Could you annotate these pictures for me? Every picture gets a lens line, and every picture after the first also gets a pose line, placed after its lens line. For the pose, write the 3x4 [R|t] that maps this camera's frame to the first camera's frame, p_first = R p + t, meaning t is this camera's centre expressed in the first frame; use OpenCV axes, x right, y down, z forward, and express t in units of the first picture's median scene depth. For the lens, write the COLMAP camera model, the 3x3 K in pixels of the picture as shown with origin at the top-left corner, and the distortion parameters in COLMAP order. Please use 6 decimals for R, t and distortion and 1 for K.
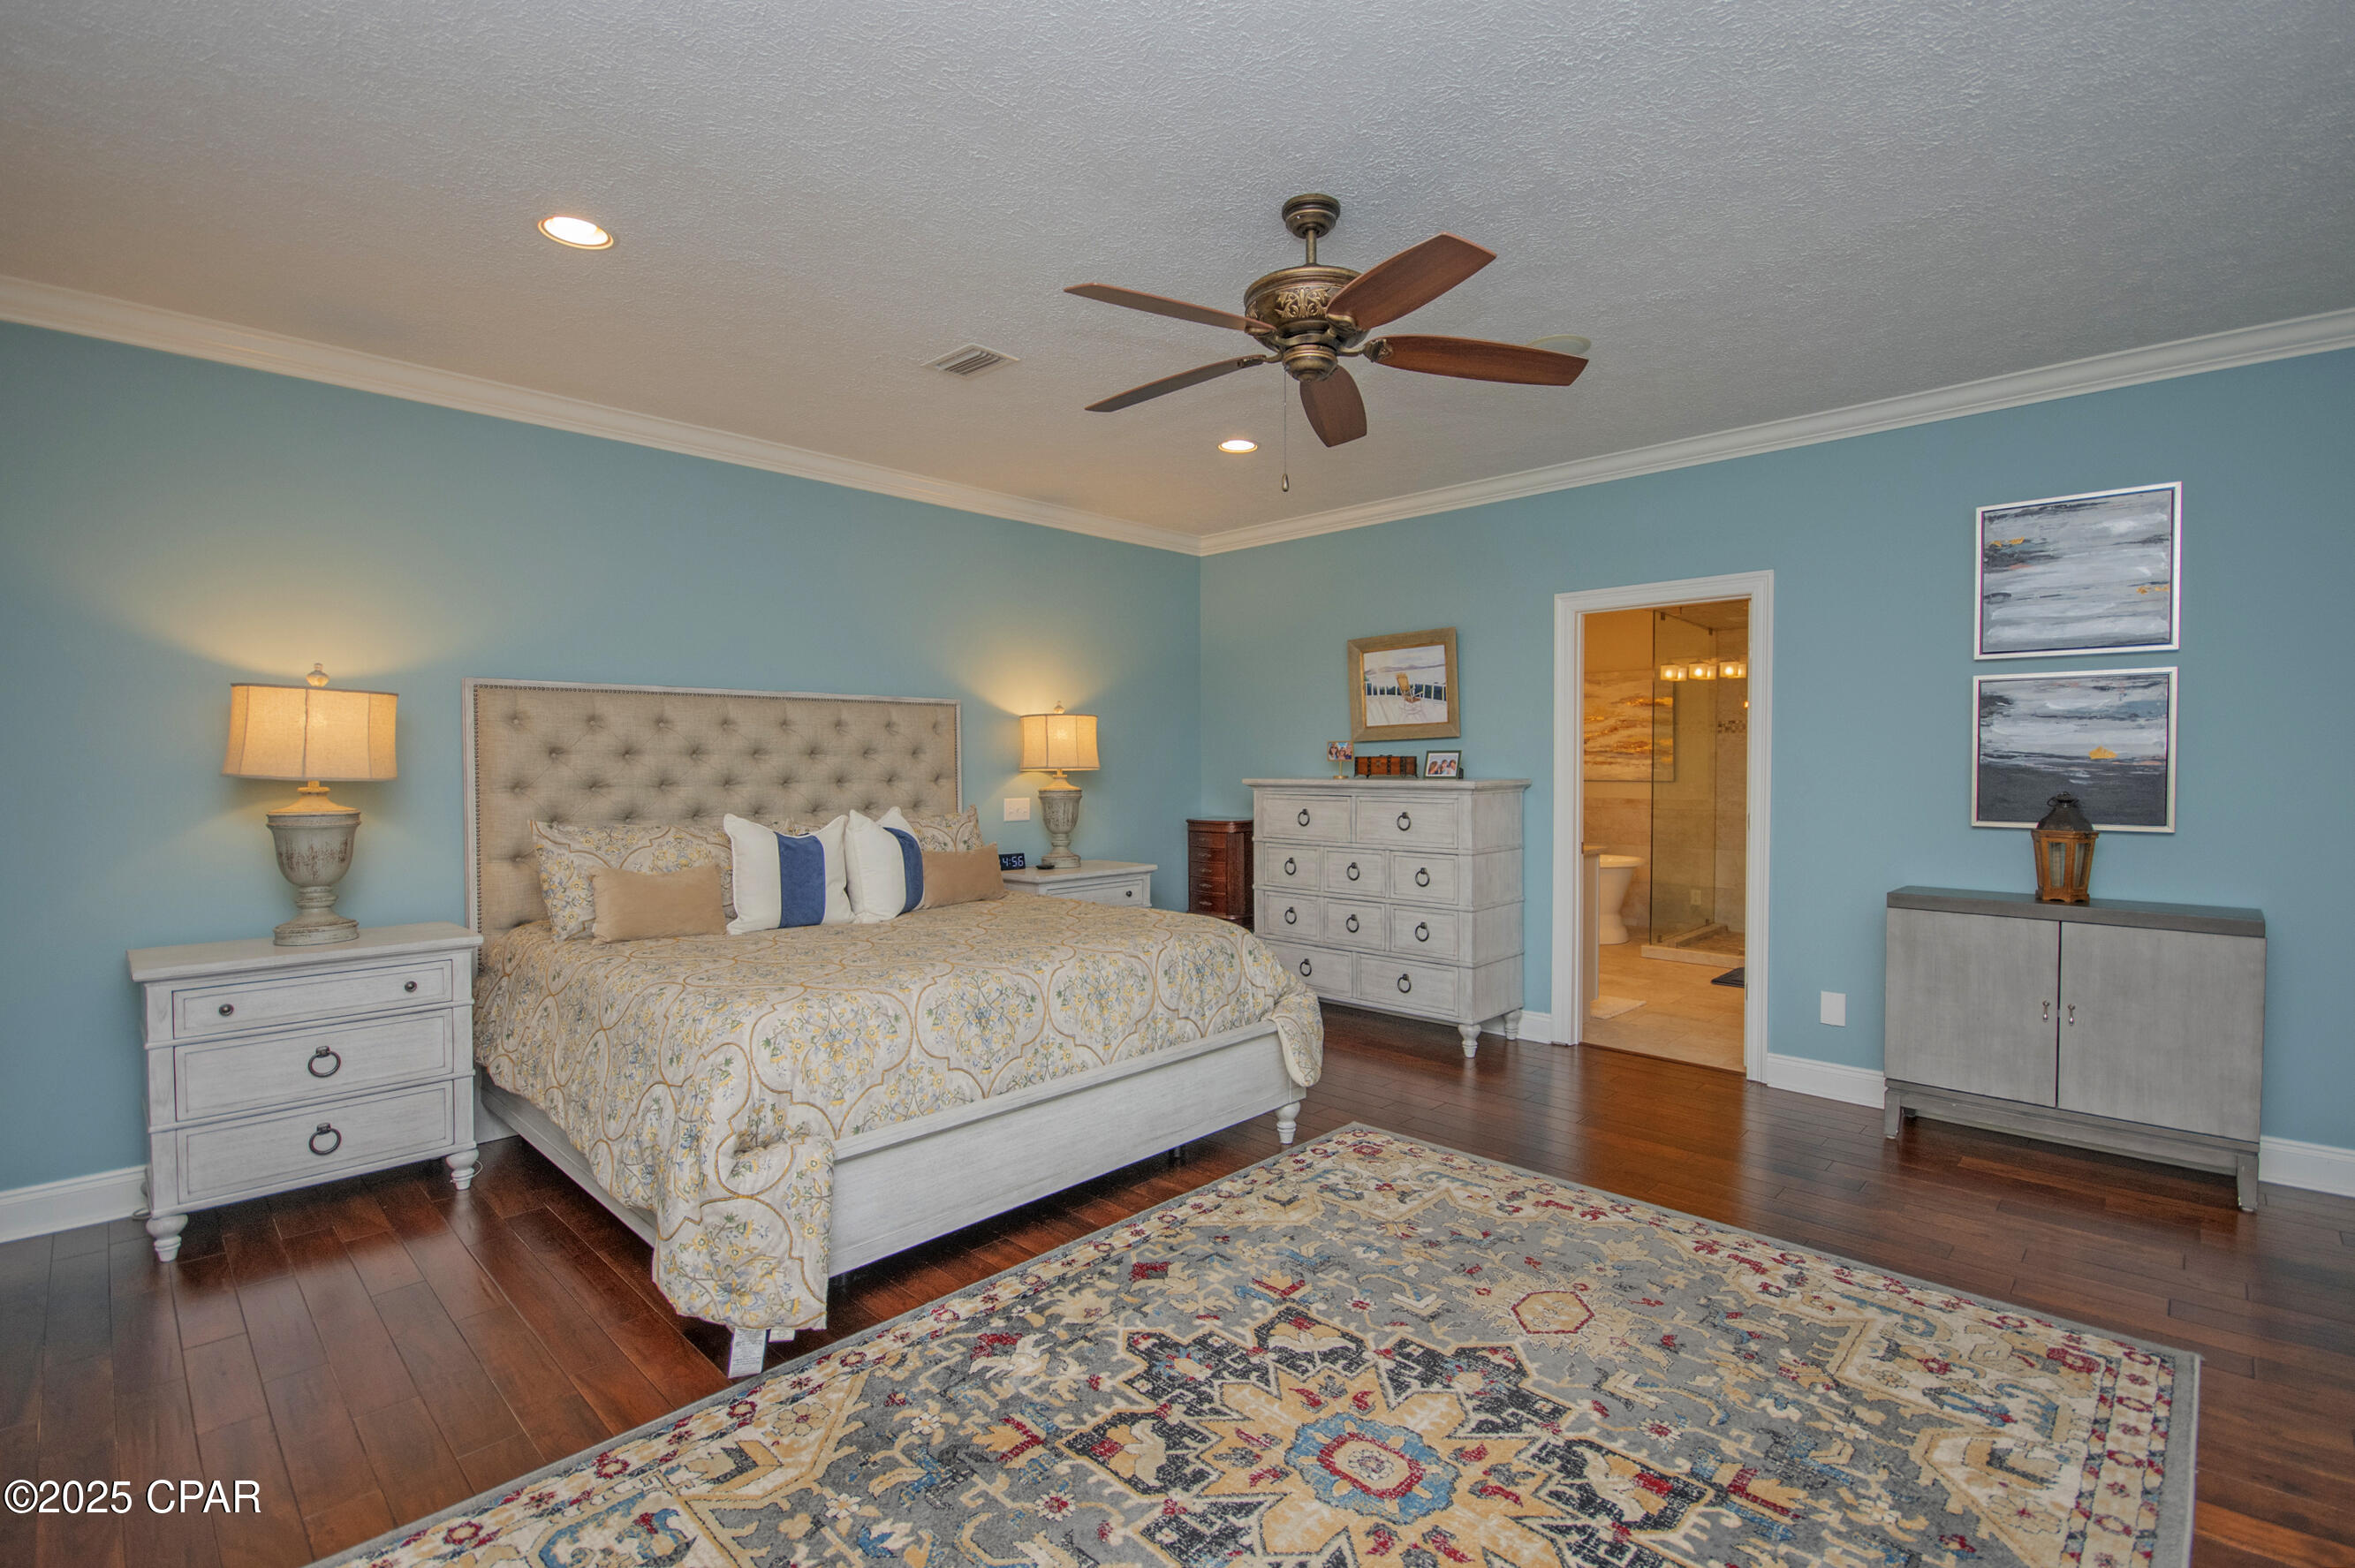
lens RADIAL K [[1046.0, 0, 1214.4], [0, 1046.0, 778.1], [0, 0, 1]] dist [-0.010569, -0.000409]
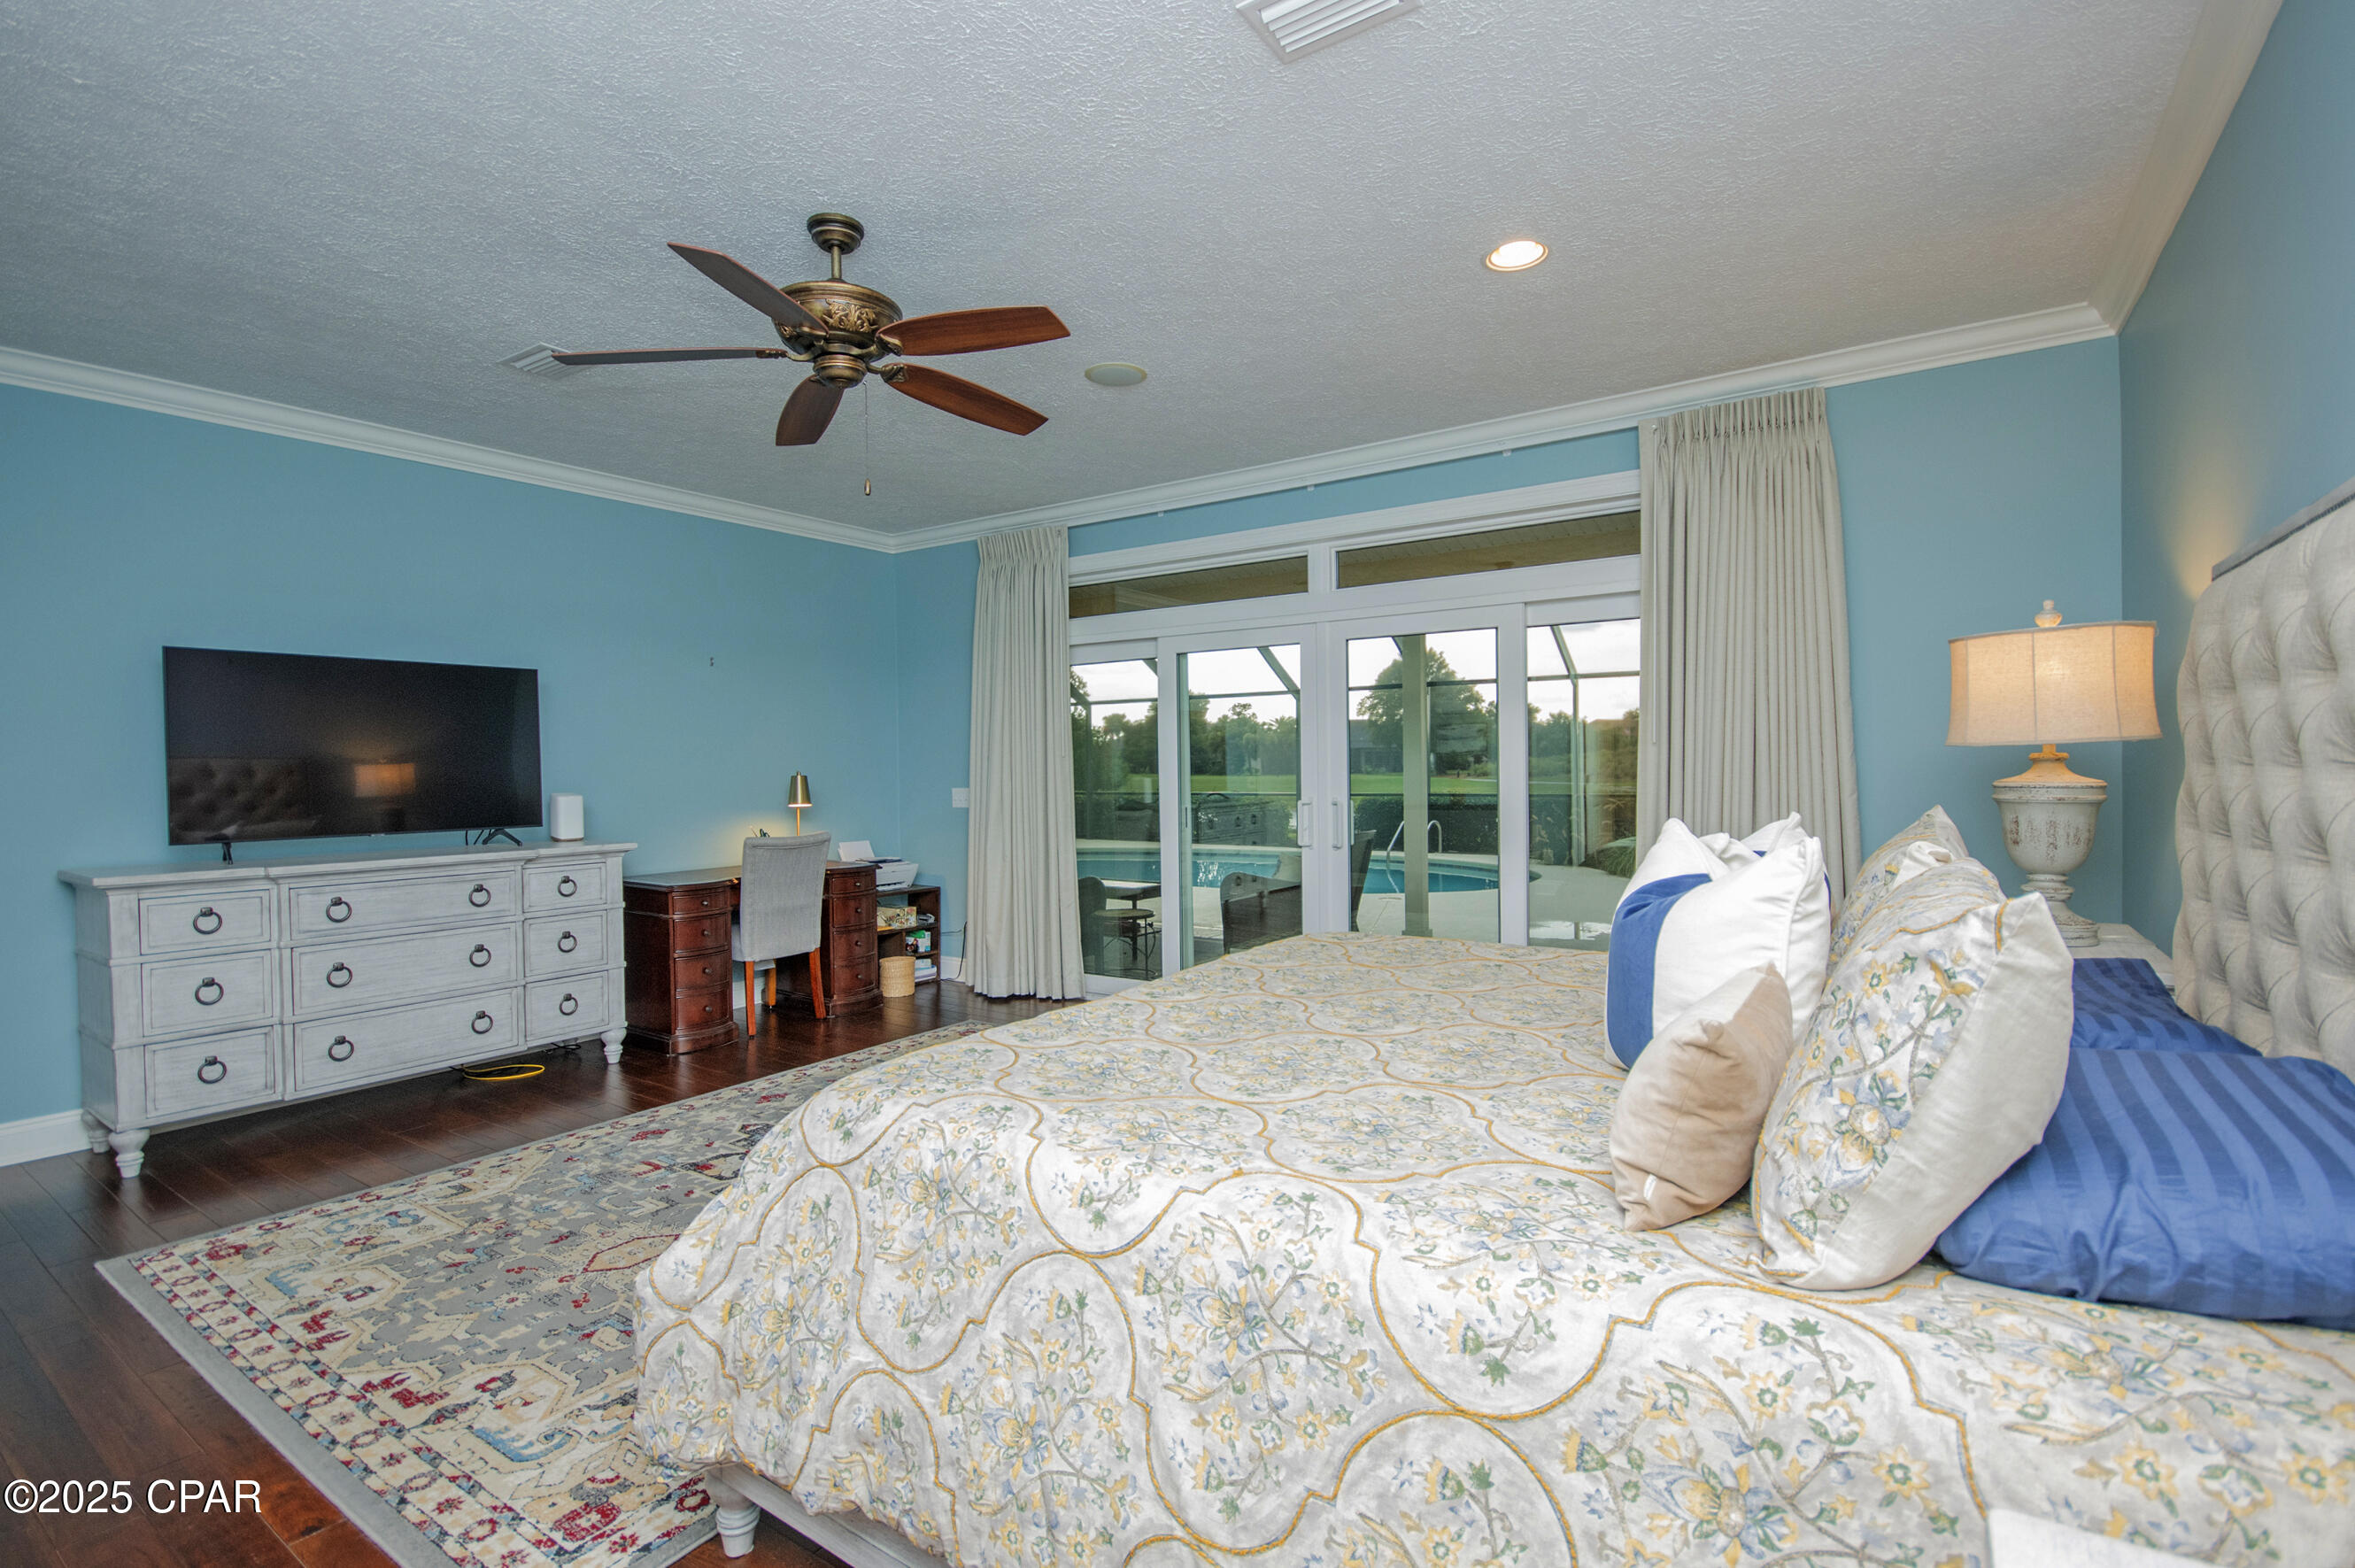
lens RADIAL K [[1046.0, 0, 1214.4], [0, 1046.0, 778.1], [0, 0, 1]] dist [-0.010569, -0.000409]
pose [[-0.984774, 0.019360, -0.172761, -0.083864], [0.014478, 0.999461, 0.029473, -0.005628], [0.173238, 0.026523, -0.984523, 1.885193]]
